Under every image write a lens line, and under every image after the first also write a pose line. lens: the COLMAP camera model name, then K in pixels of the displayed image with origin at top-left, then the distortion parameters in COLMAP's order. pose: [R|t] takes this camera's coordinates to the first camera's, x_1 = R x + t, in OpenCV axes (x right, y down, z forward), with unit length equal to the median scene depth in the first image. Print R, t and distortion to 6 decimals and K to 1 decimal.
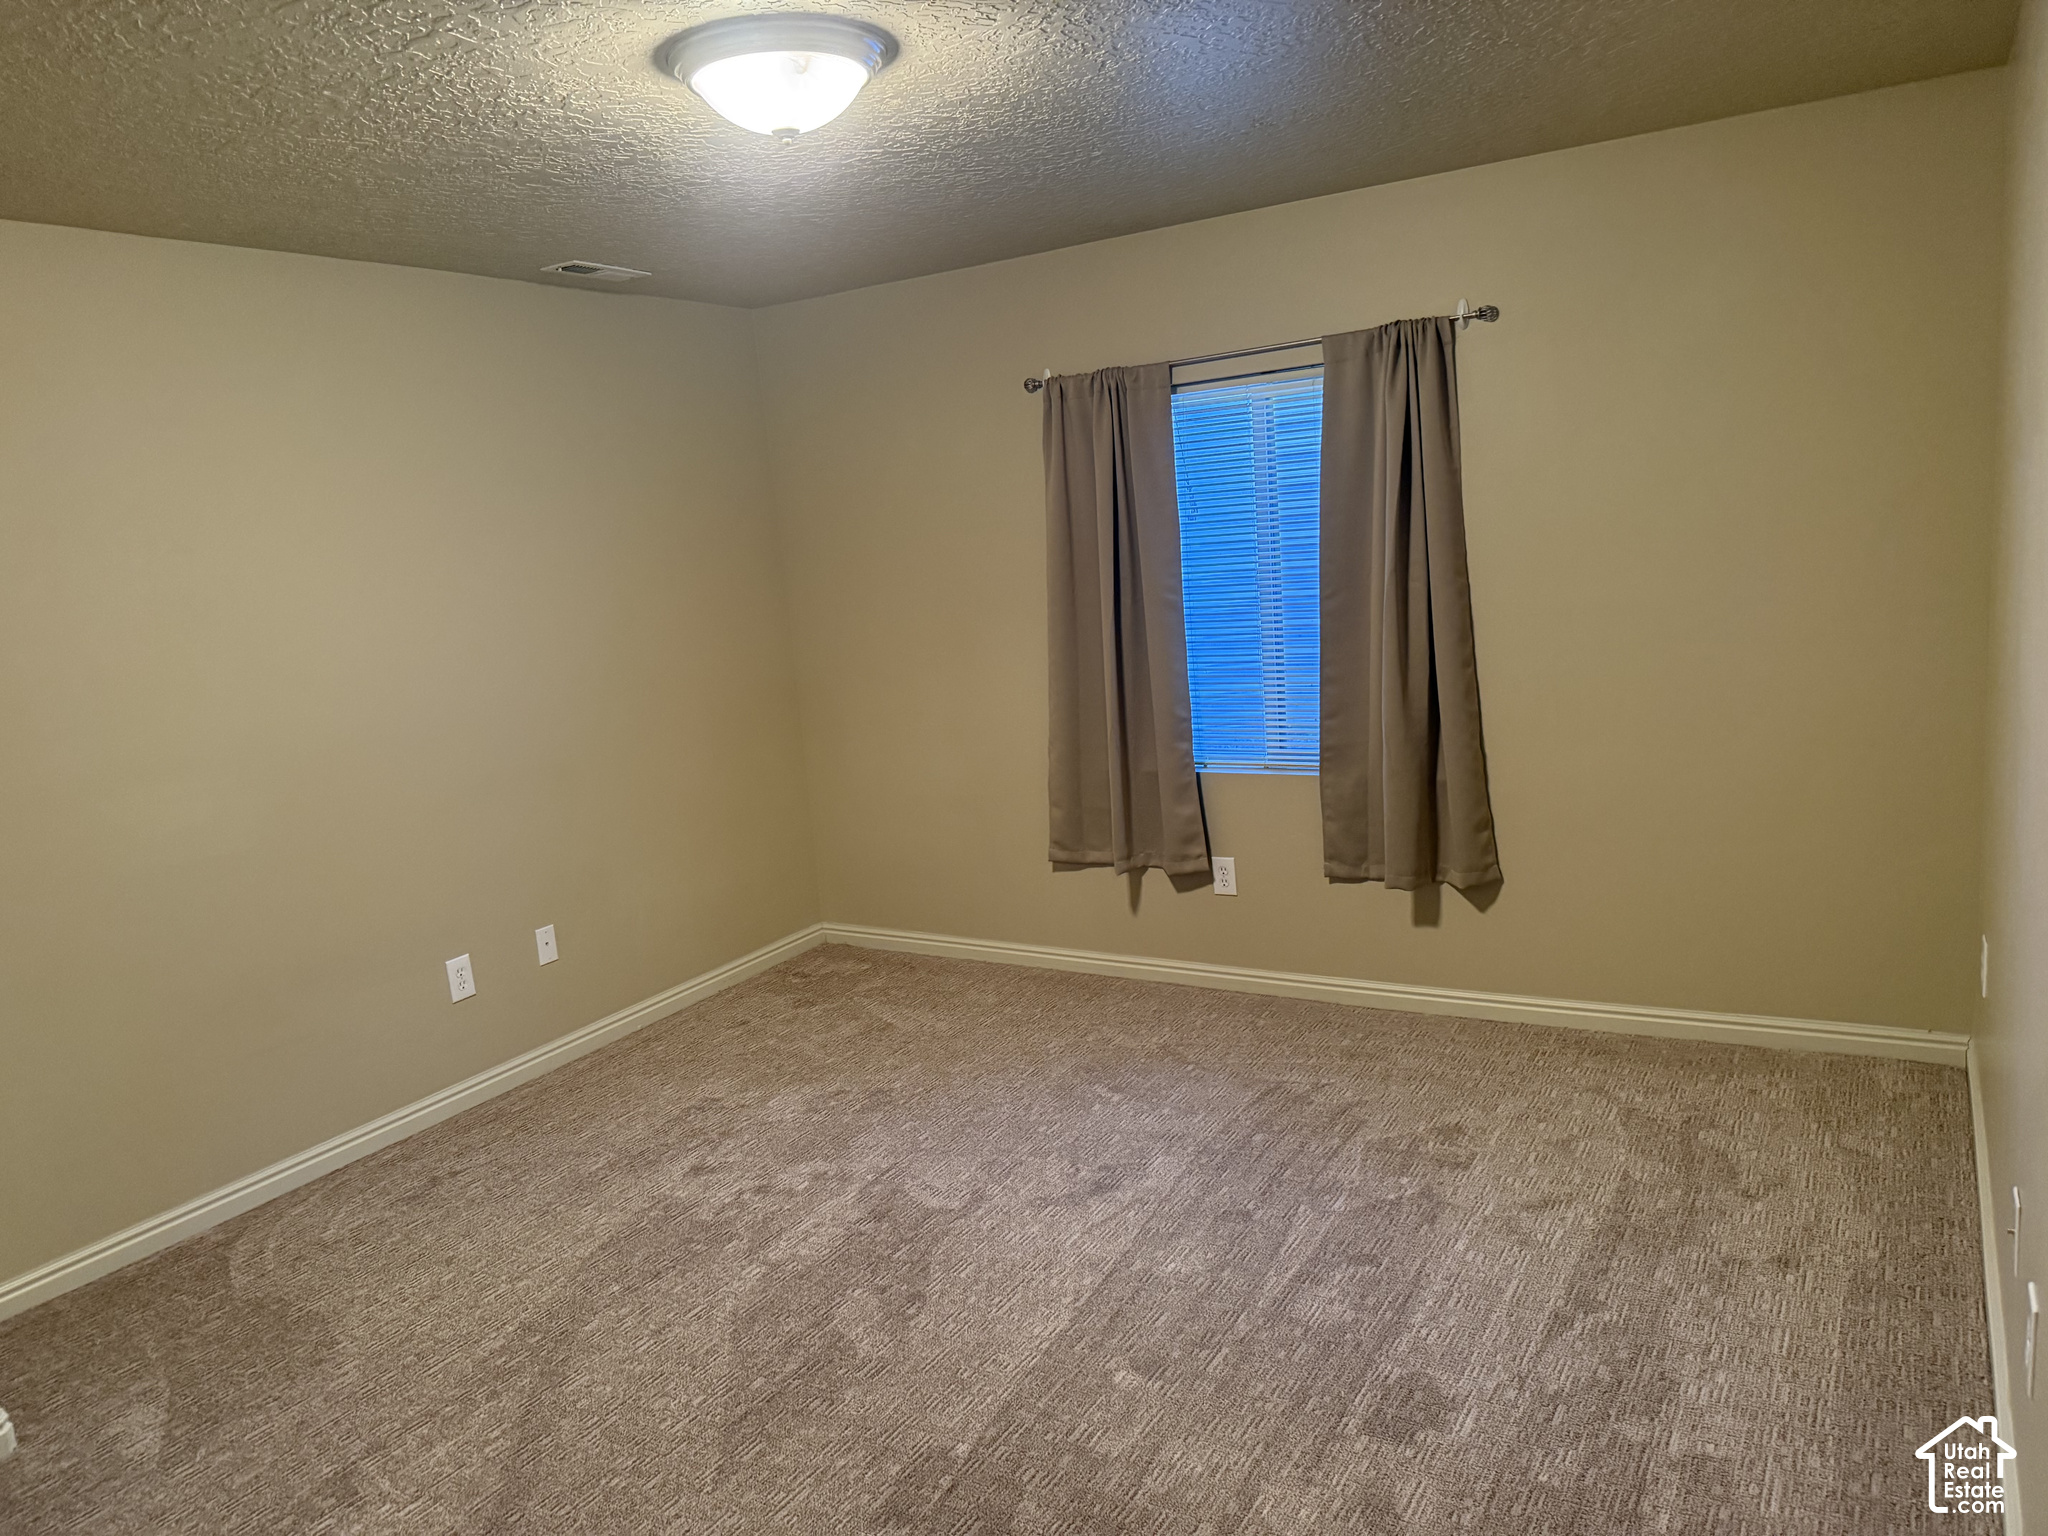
lens RADIAL K [[1439.5, 0, 1012.2], [0, 1439.5, 761.2], [0, 0, 1]] dist [0.058500, -0.084157]
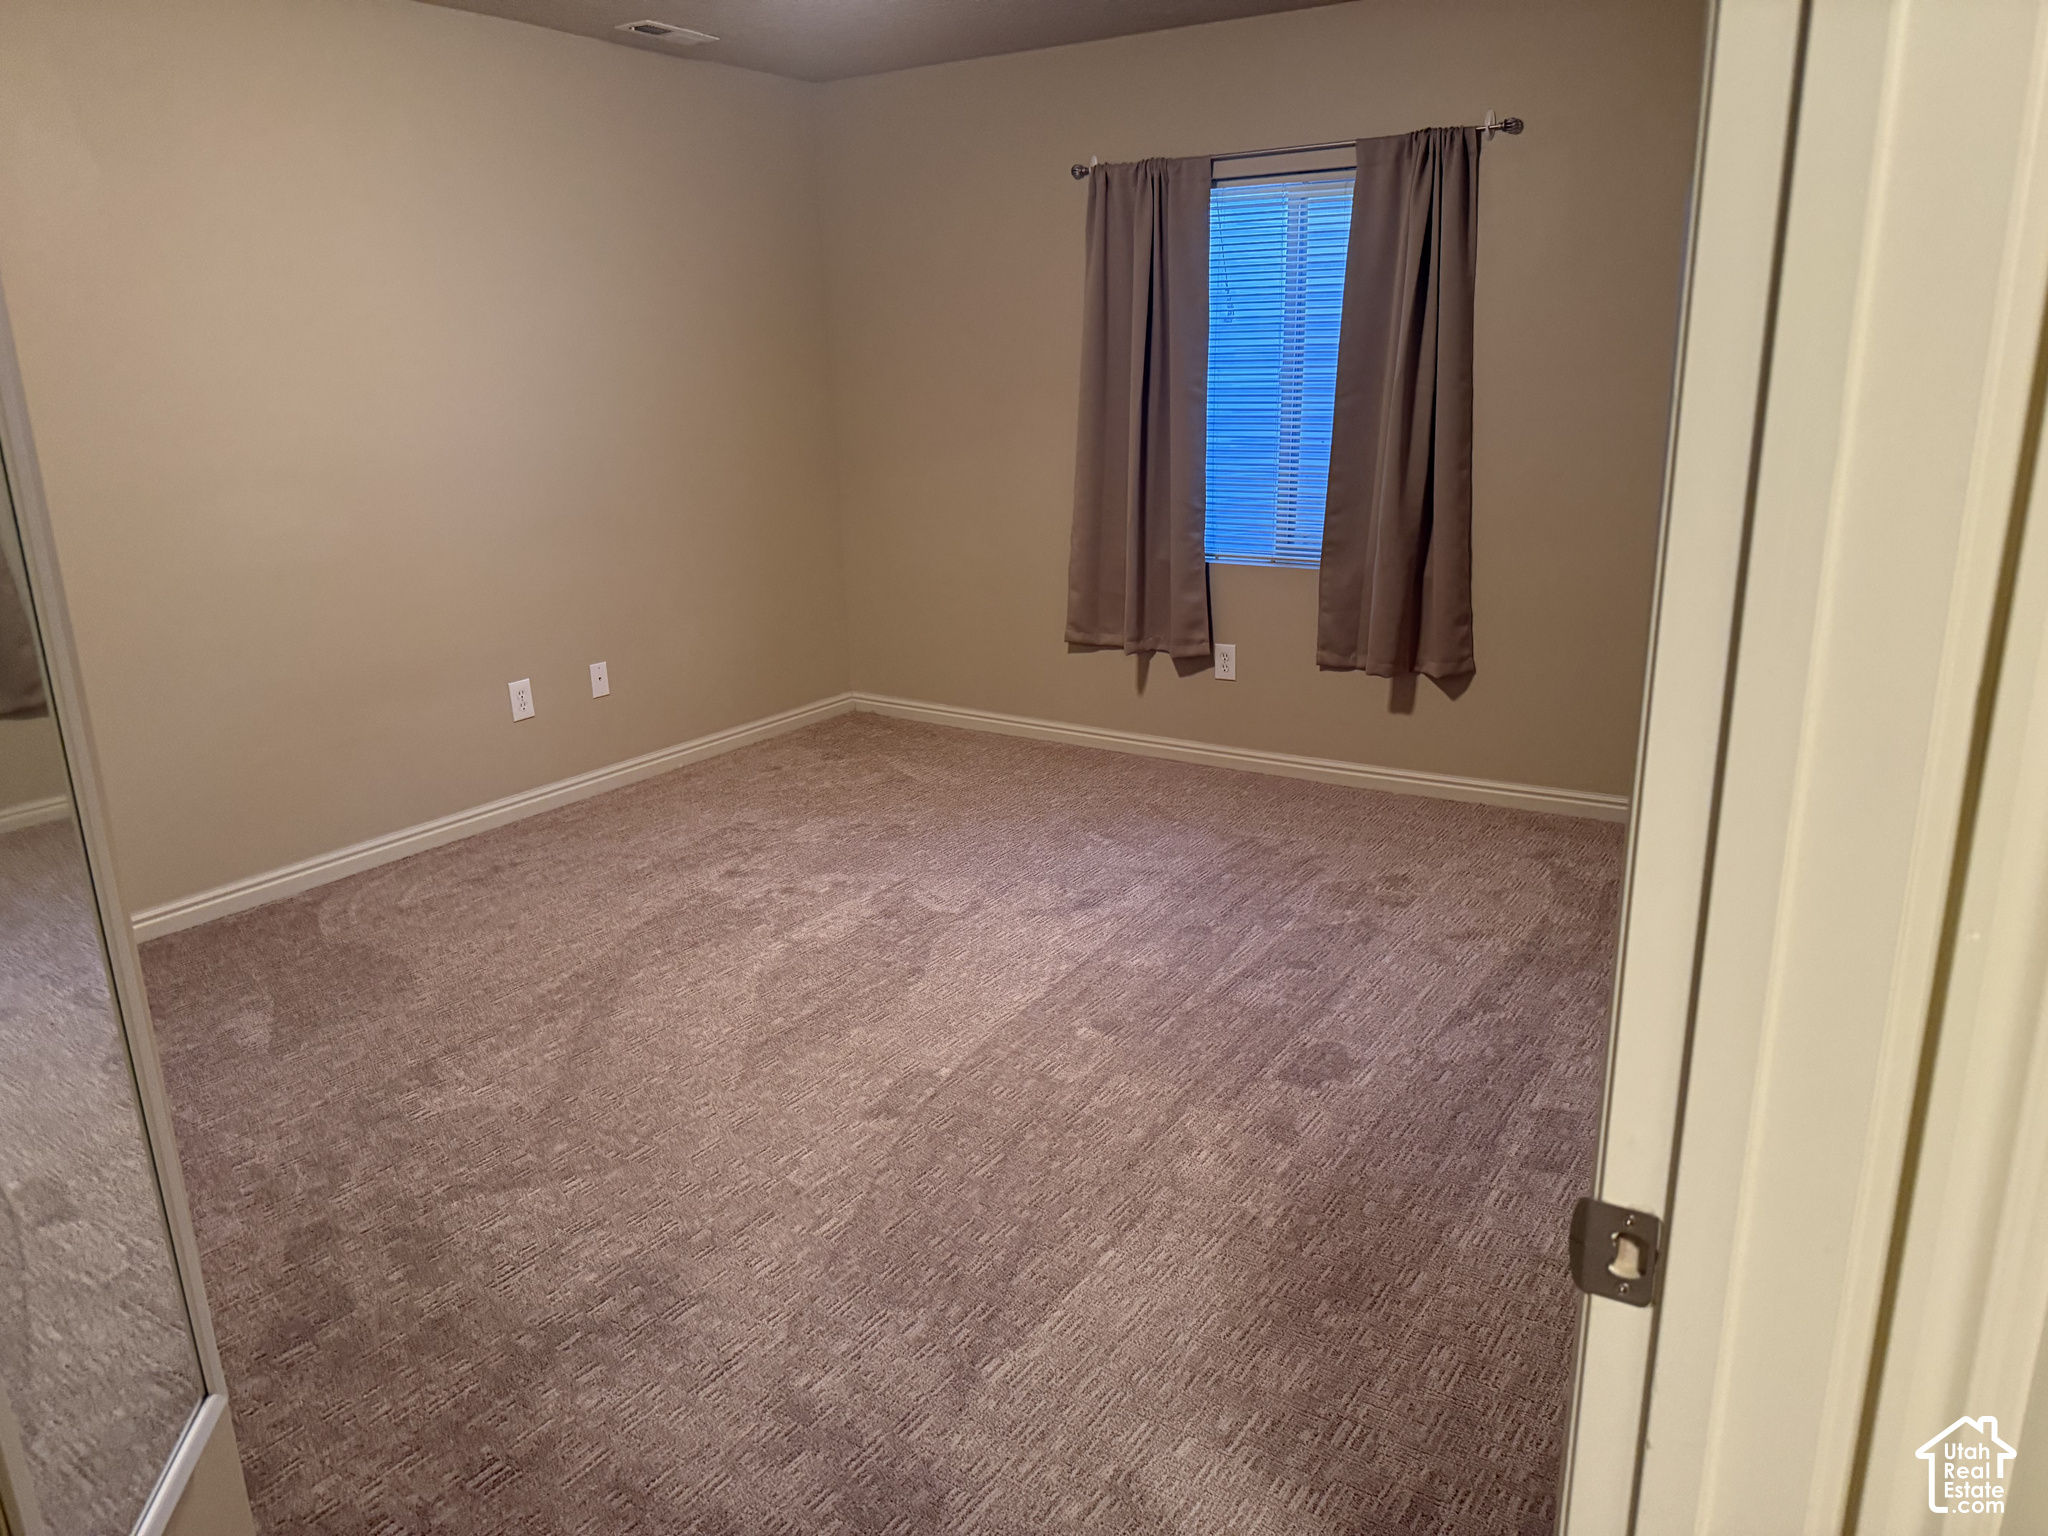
lens RADIAL K [[1423.3, 0, 1030.5], [0, 1423.3, 765.8], [0, 0, 1]] dist [0.175367, -0.369716]
pose [[0.997691, 0.067449, -0.008001, 0.021942], [-0.066084, 0.991150, 0.115132, 0.061738], [0.015696, -0.114337, 0.993318, -0.116080]]
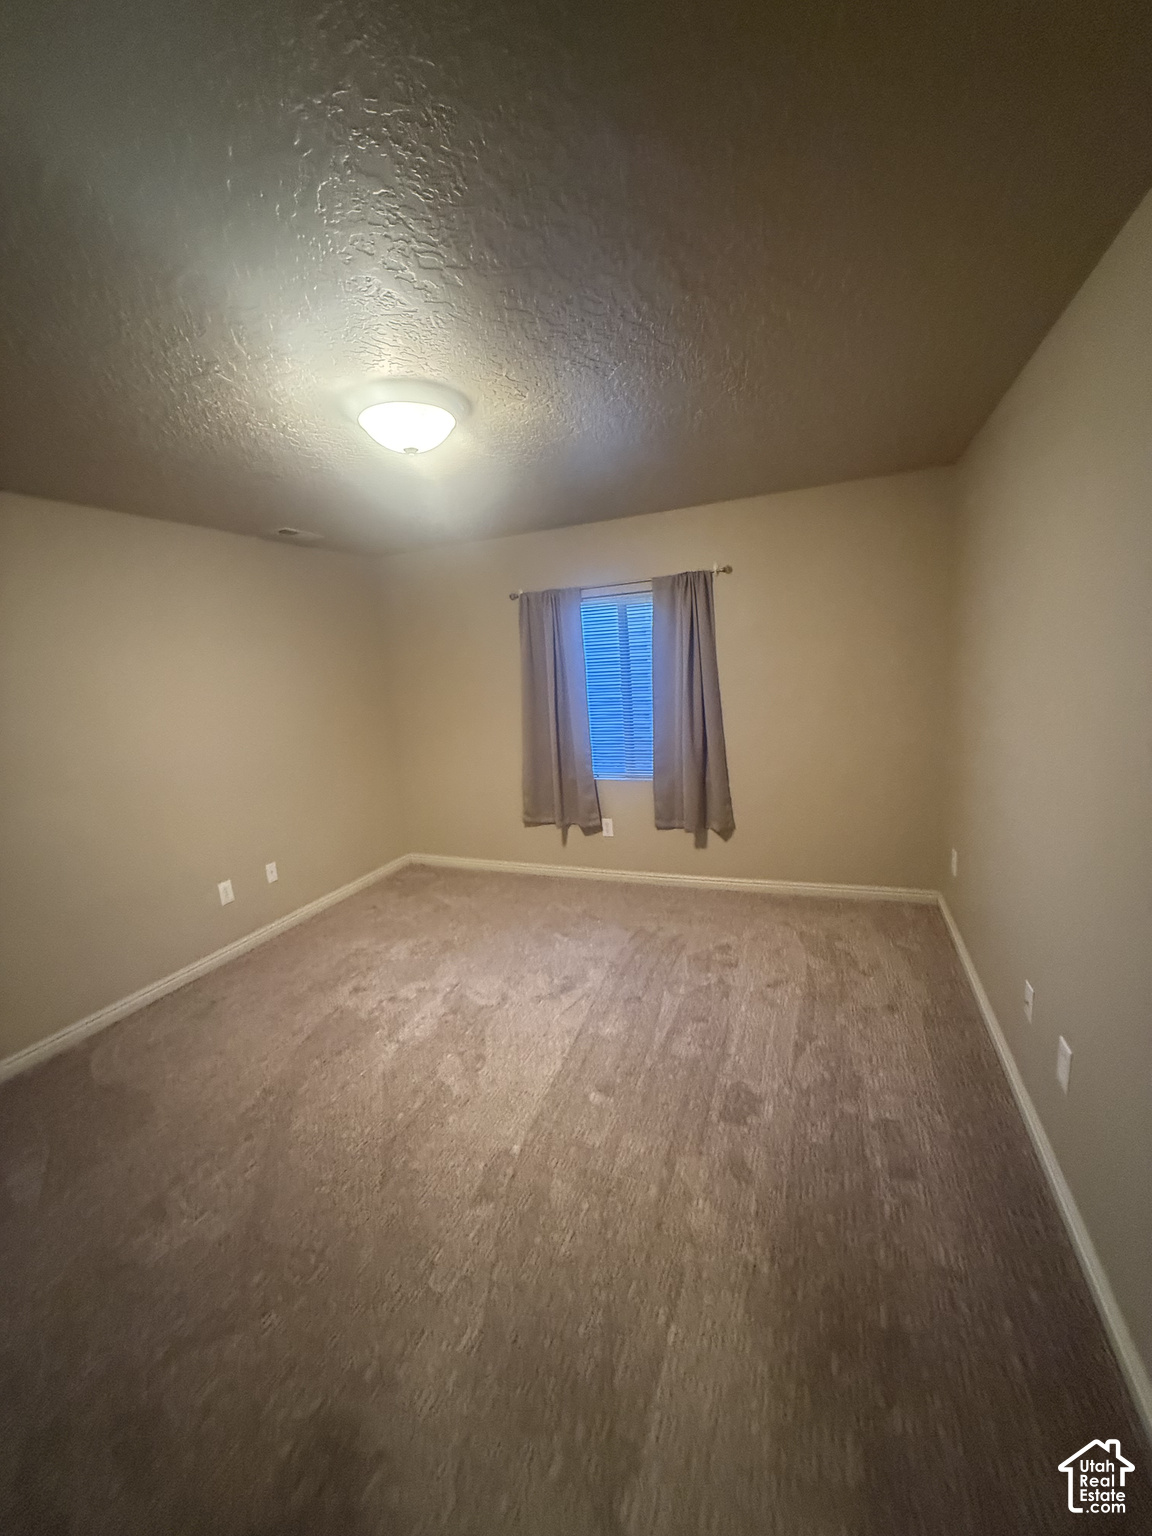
lens RADIAL K [[614.6, 0, 575.5], [0, 614.6, 761.0], [0, 0, 1]] dist [0.001840, 0.000321]
pose [[0.987388, -0.012982, 0.157789, -0.059755], [0.014618, 0.999851, -0.009208, -0.016895], [-0.157646, 0.011398, 0.987430, 0.147557]]
